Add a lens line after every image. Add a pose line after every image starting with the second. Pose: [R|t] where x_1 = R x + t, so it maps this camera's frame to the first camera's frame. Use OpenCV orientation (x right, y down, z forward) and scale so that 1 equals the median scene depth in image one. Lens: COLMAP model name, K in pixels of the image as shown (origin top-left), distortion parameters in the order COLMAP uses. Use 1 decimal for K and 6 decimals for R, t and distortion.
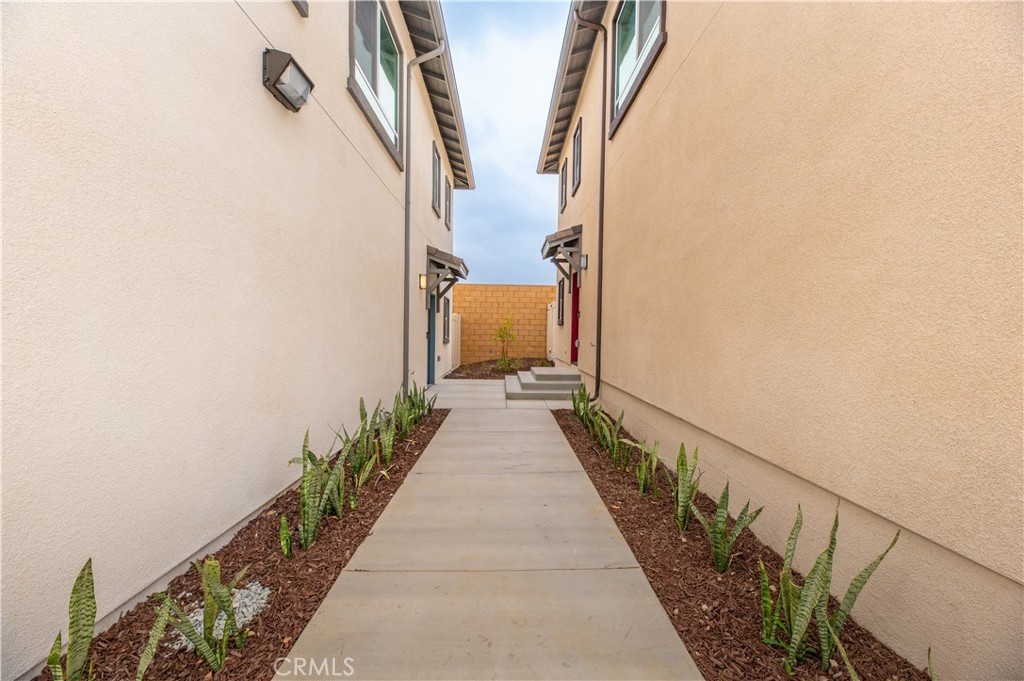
lens RADIAL K [[411.8, 0, 512.0], [0, 411.8, 340.5], [0, 0, 1]] dist [-0.000949, -0.000218]
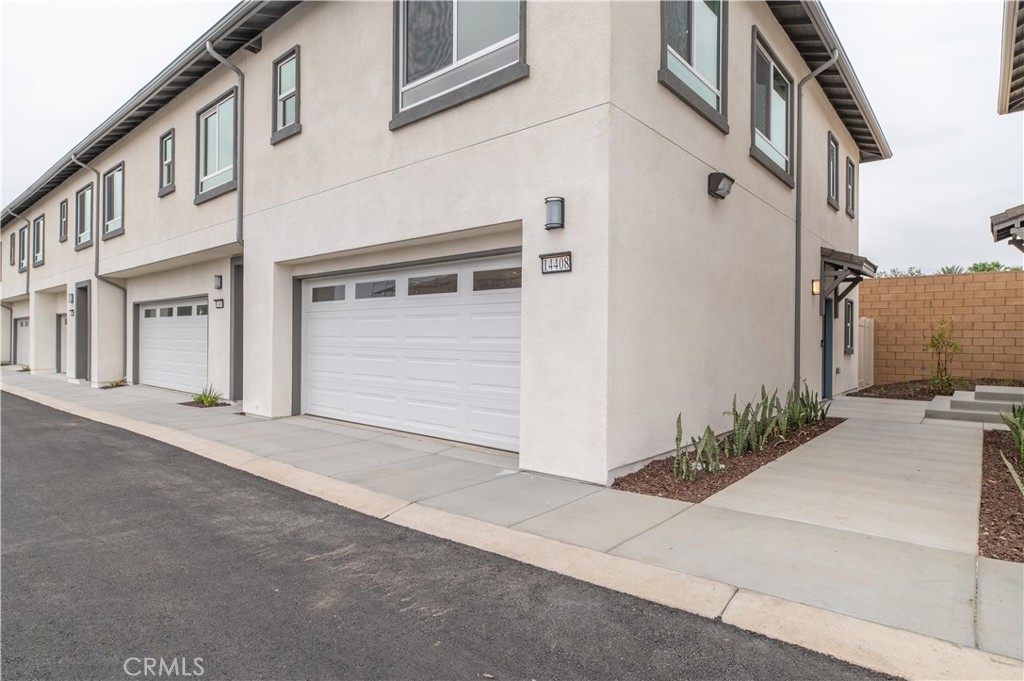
lens RADIAL K [[556.2, 0, 512.0], [0, 556.2, 340.5], [0, 0, 1]] dist [-0.001046, -0.000392]
pose [[0.750473, -0.009054, -0.660839, 0.092542], [-0.010159, 0.999630, -0.025233, 0.018399], [0.660823, 0.025650, 0.750103, -0.377079]]
